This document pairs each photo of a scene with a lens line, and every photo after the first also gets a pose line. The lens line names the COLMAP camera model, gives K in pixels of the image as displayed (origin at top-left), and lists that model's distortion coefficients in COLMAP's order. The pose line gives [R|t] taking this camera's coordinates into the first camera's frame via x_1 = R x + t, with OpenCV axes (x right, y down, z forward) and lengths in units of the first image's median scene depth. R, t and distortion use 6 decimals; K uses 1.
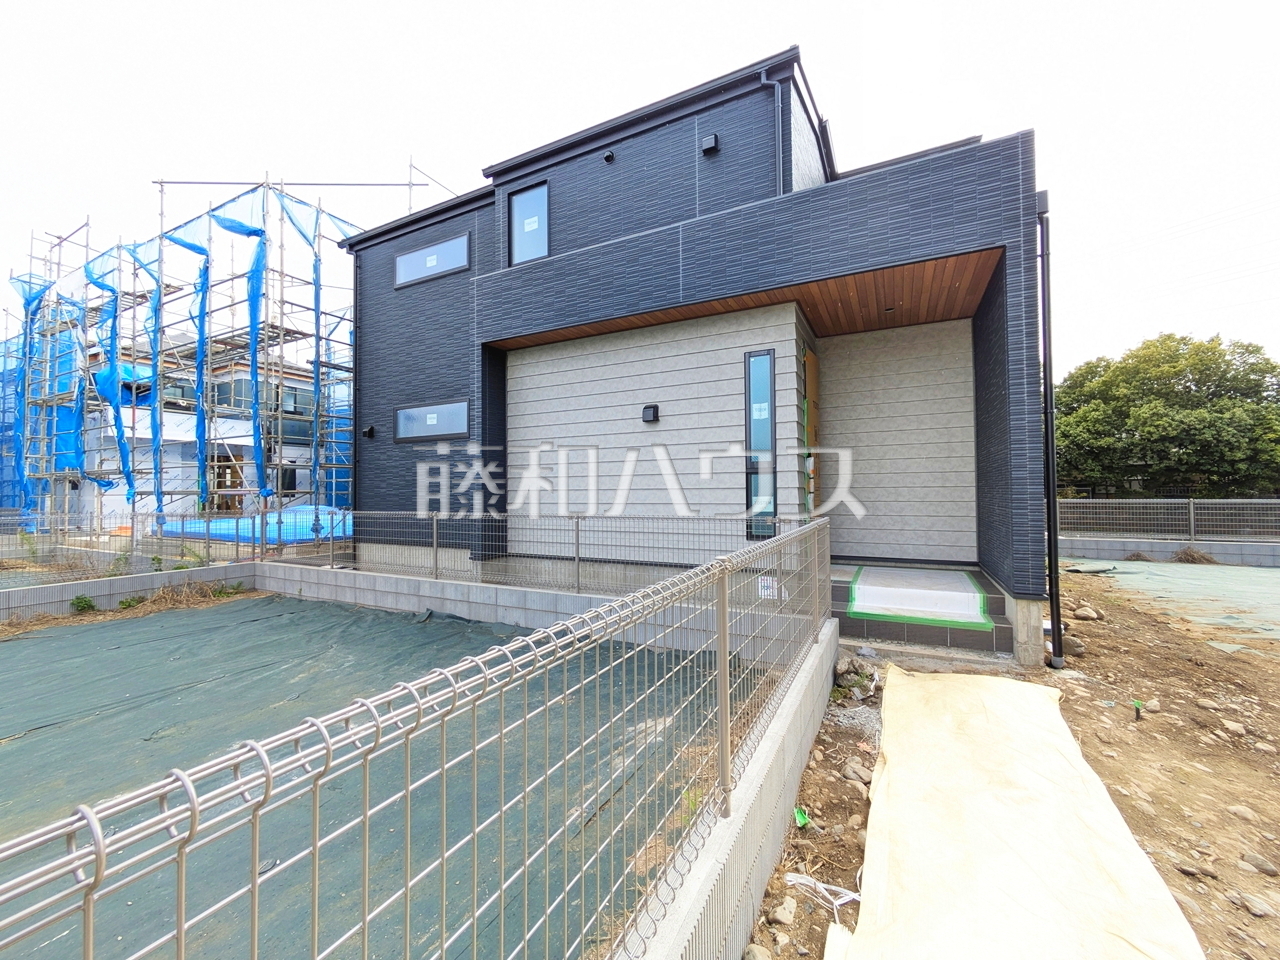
lens RADIAL K [[507.0, 0, 640.0], [0, 507.0, 480.0], [0, 0, 1]] dist [0.001138, 0.000525]
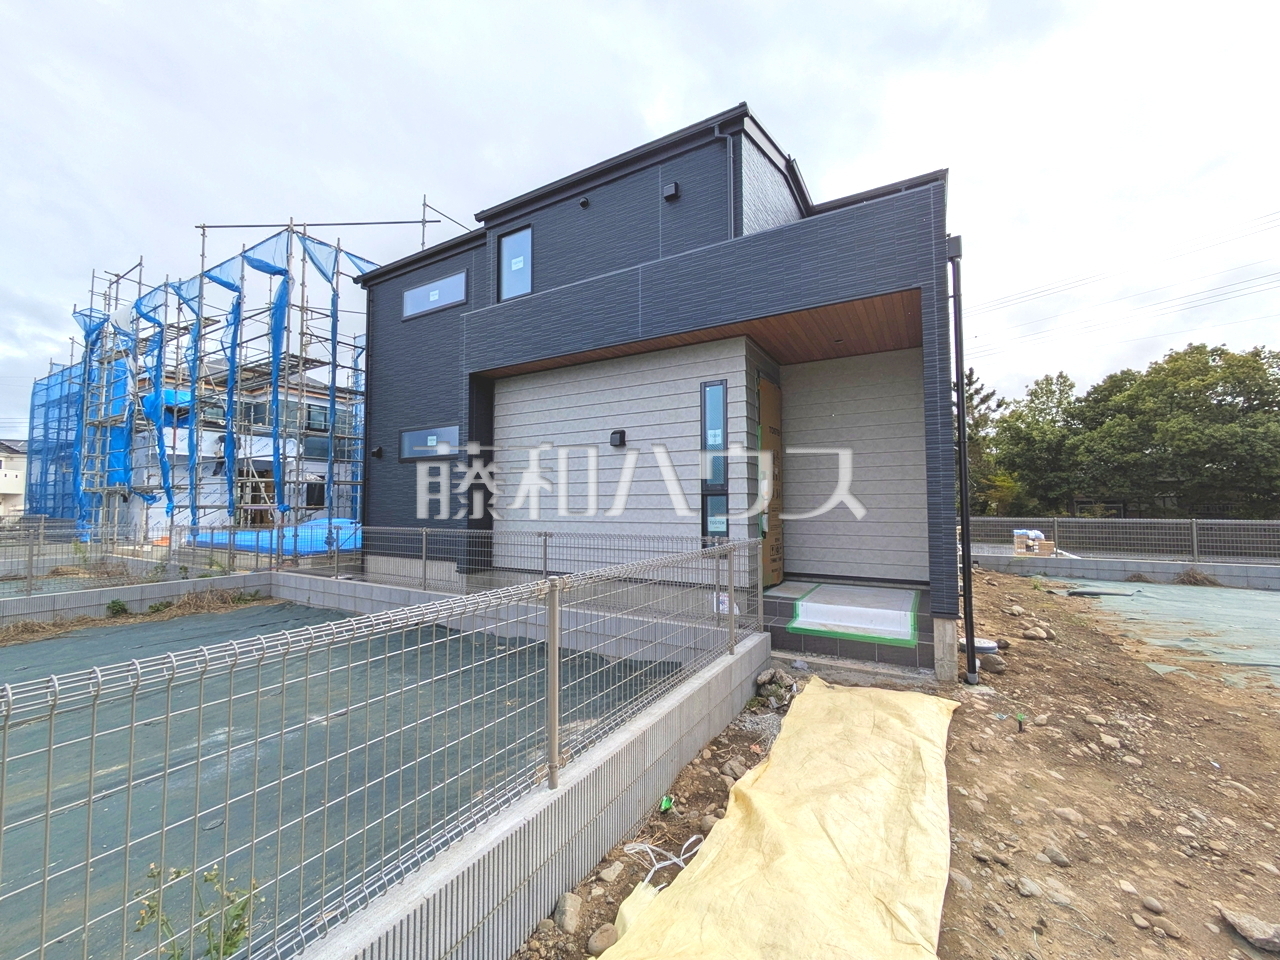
lens RADIAL K [[507.0, 0, 640.0], [0, 507.0, 480.0], [0, 0, 1]] dist [0.001138, 0.000525]
pose [[0.998443, 0.002472, -0.055735, 0.114782], [-0.003869, 0.999681, -0.024977, -0.014530], [0.055656, 0.025153, 0.998133, -0.061466]]
